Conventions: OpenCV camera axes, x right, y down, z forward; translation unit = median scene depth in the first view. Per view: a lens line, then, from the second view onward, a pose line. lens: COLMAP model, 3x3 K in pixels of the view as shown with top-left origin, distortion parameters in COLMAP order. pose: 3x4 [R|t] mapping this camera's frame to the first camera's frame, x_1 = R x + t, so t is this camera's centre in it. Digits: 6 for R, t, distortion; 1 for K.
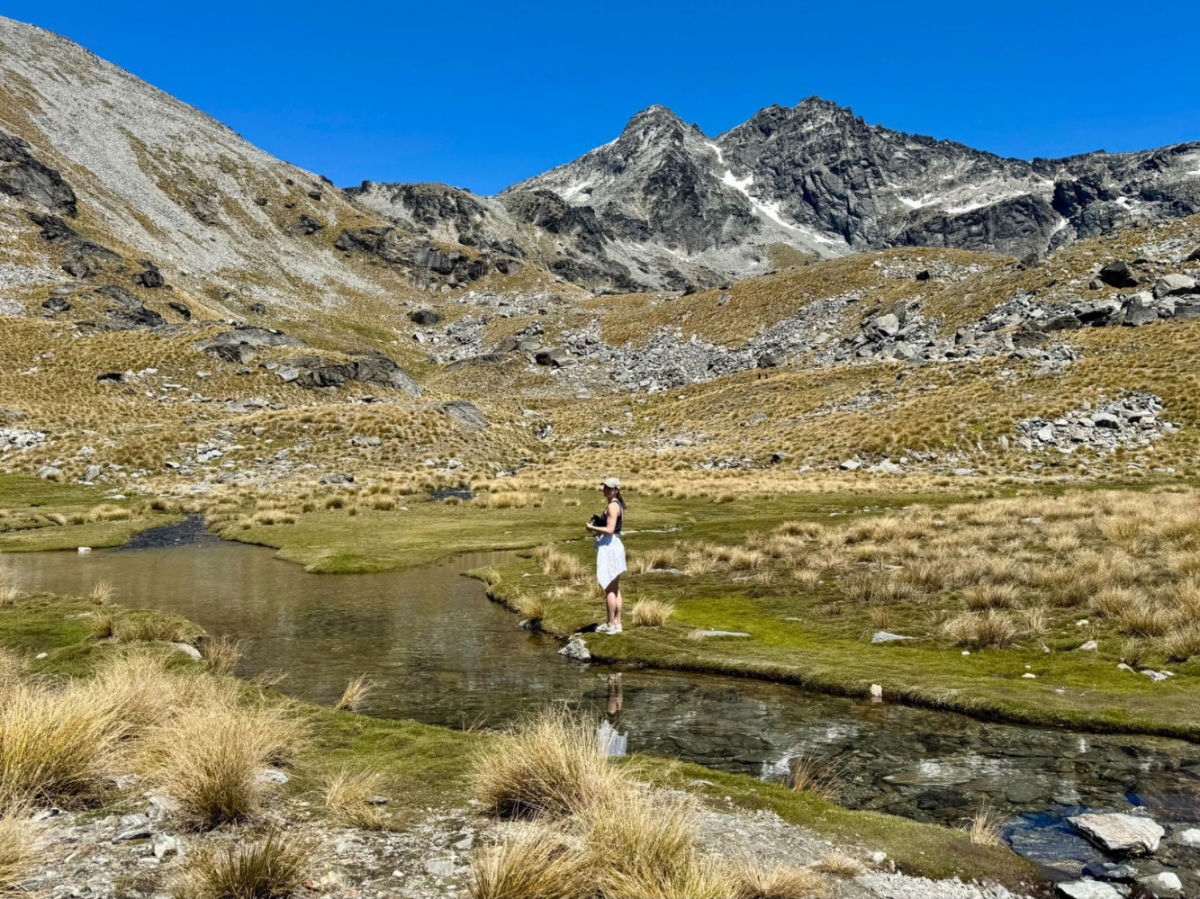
lens RADIAL K [[1109.4, 0, 567.4], [0, 1109.4, 446.4], [0, 0, 1]] dist [0.143642, -0.262229]
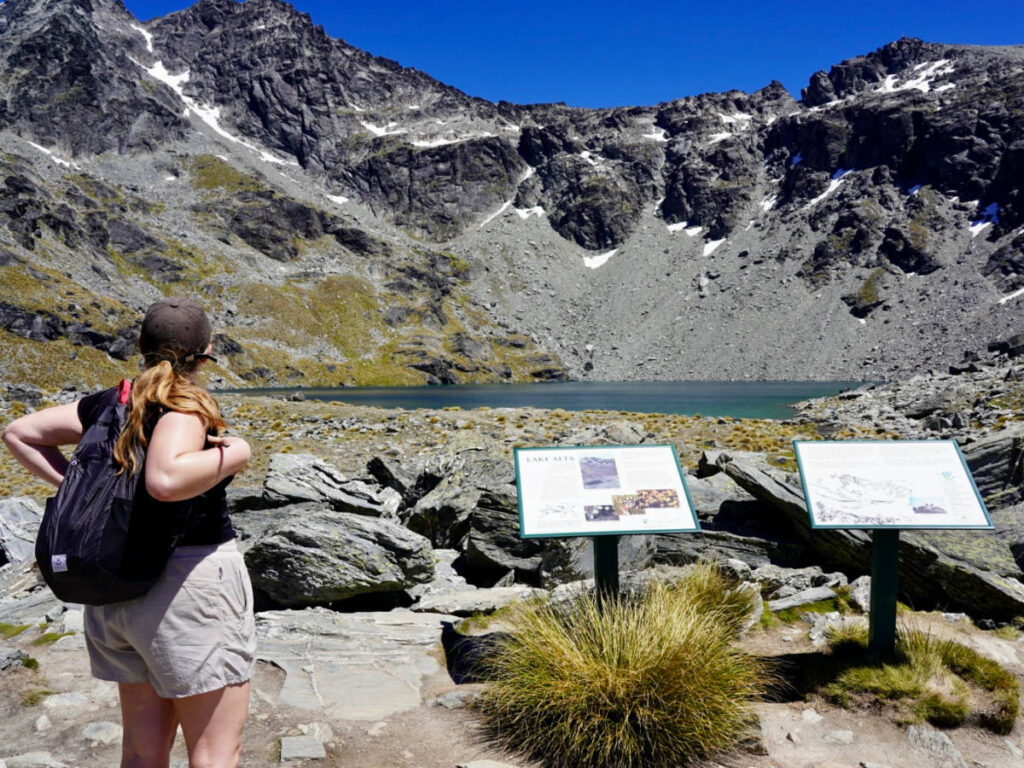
lens RADIAL K [[894.9, 0, 598.5], [0, 894.9, 382.0], [0, 0, 1]] dist [-0.054234, 0.015746]
pose [[0.858890, -0.006044, 0.512124, 0.098056], [-0.020924, 0.998681, 0.046878, -0.054338], [-0.511732, -0.050979, 0.857631, 0.301736]]
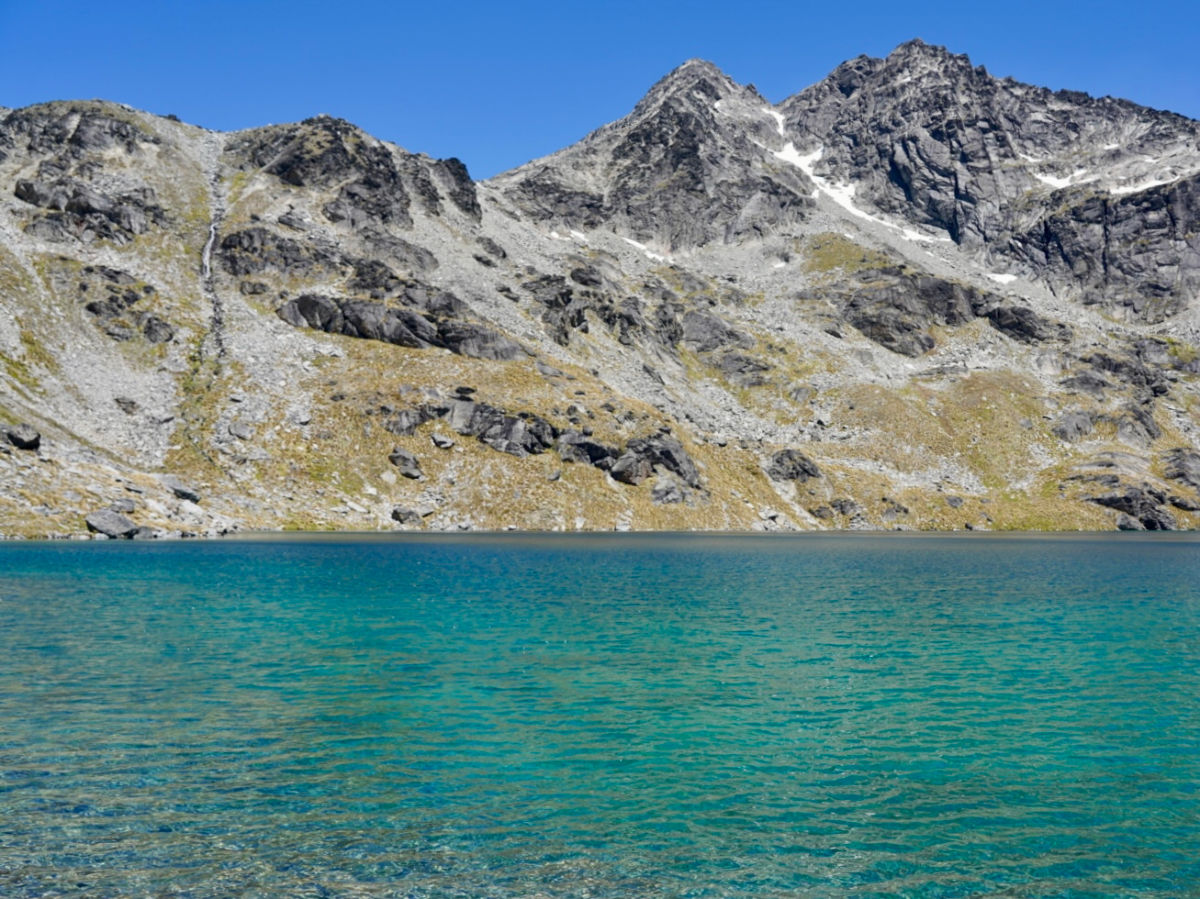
lens RADIAL K [[1048.7, 0, 701.4], [0, 1048.7, 447.1], [0, 0, 1]] dist [-0.054234, 0.015746]
pose [[0.997878, 0.006702, -0.064766, 0.144845], [-0.008639, 0.999523, -0.029660, -0.045782], [0.064537, 0.030156, 0.997460, 0.402765]]
